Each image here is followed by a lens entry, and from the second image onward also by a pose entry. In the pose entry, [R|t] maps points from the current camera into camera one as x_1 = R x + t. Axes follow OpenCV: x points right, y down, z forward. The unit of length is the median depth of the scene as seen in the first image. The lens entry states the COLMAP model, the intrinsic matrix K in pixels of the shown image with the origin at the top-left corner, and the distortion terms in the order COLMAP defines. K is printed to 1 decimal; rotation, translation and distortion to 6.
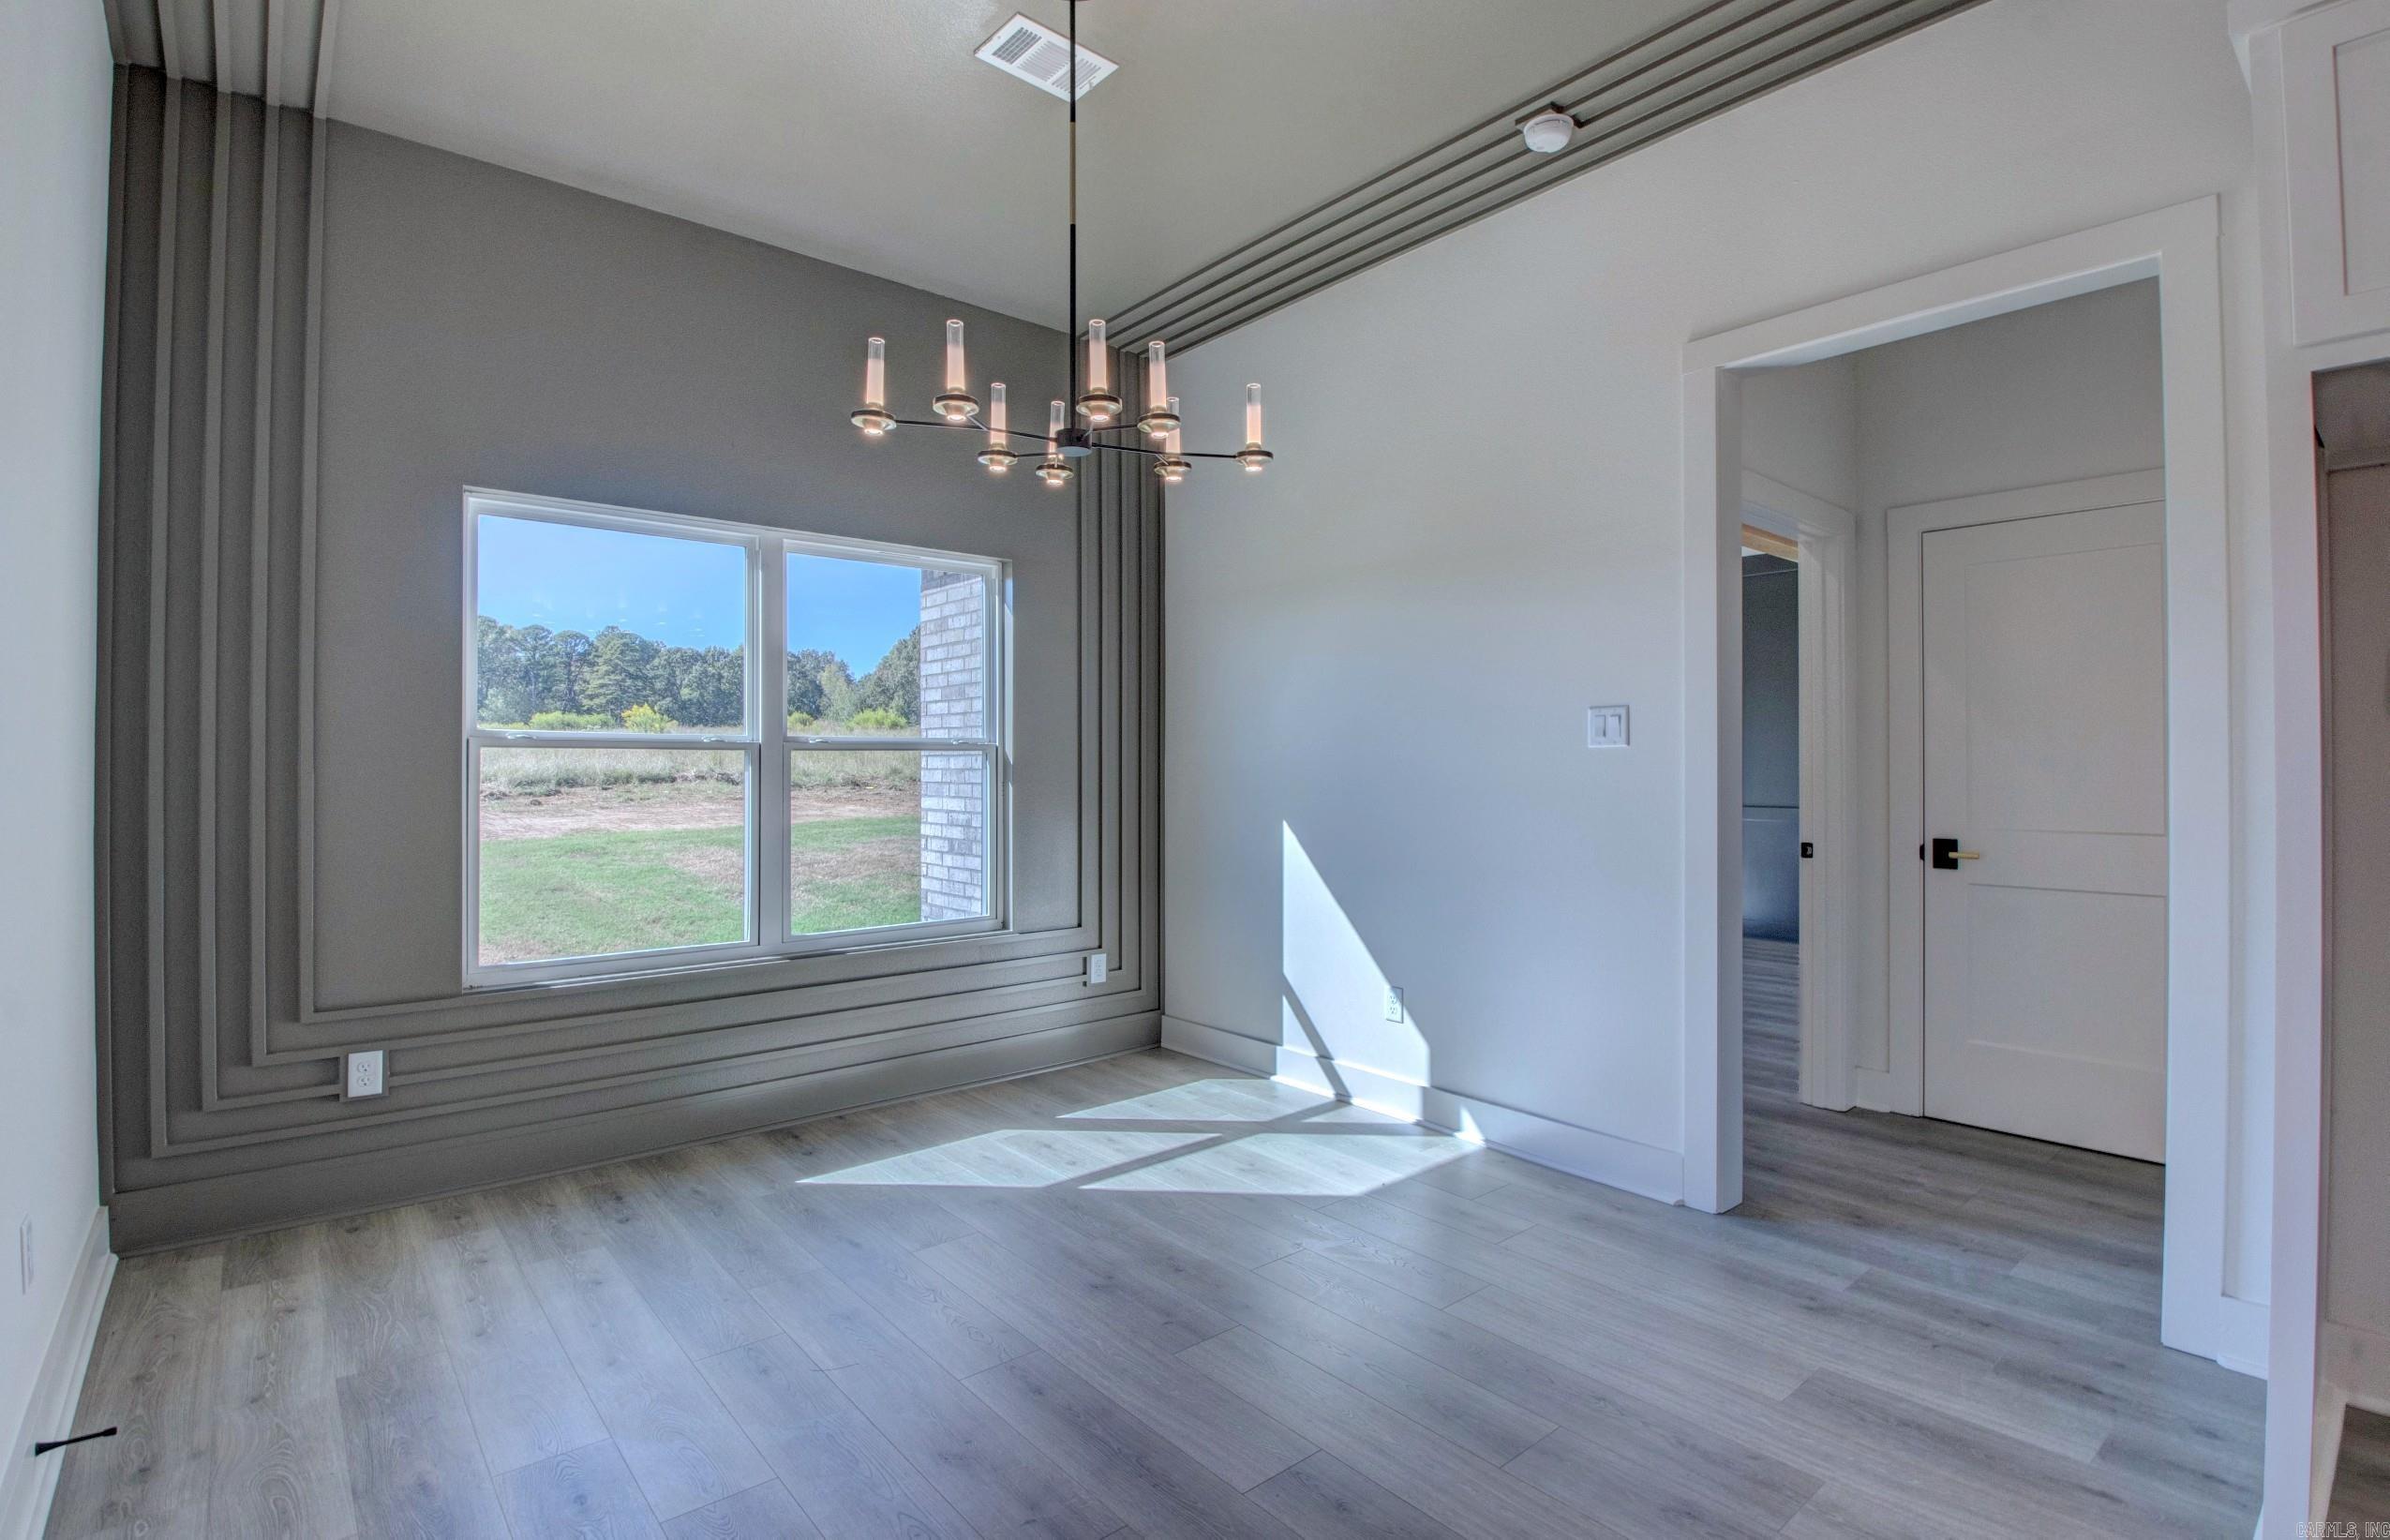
lens RADIAL K [[1122.0, 0, 1173.4], [0, 1122.0, 771.6], [0, 0, 1]] dist [0.007722, -0.018417]
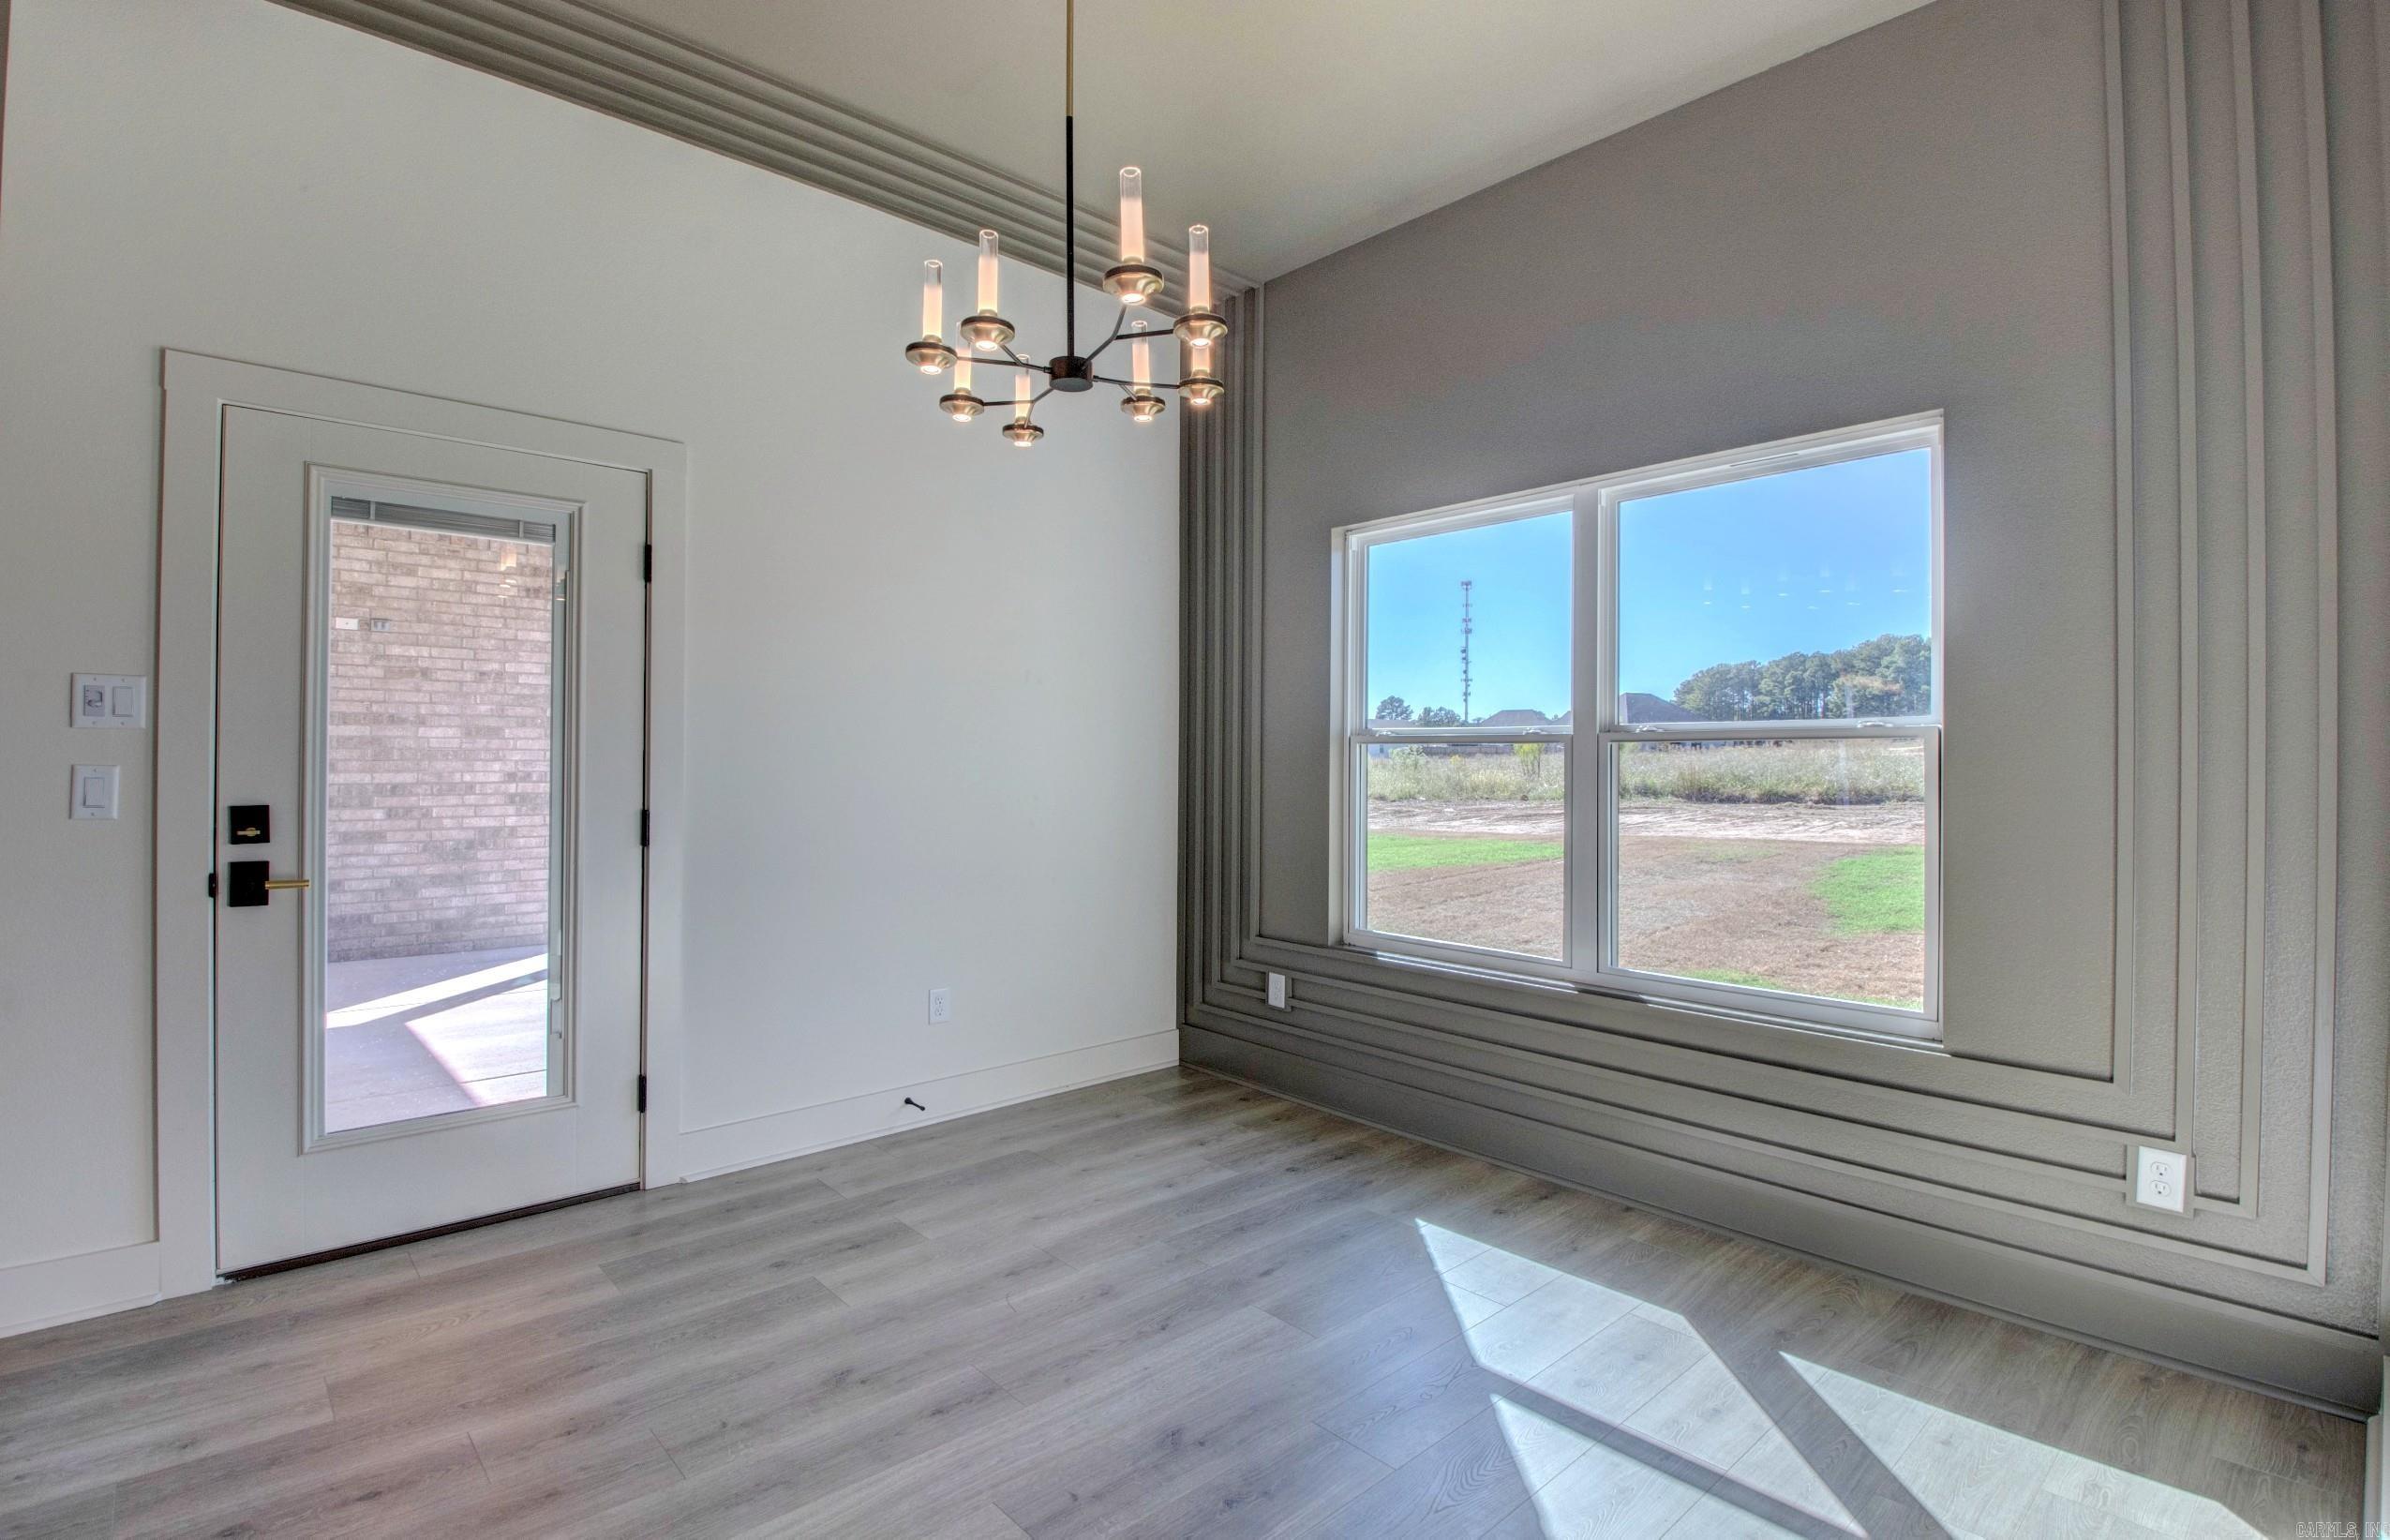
lens RADIAL K [[1122.0, 0, 1196.1], [0, 1122.0, 759.3], [0, 0, 1]] dist [0.007722, -0.018417]
pose [[0.043341, 0.000347, -0.999060, 0.524361], [-0.009941, 0.999951, -0.000084, -0.003364], [0.999011, 0.009936, 0.043343, 0.730171]]
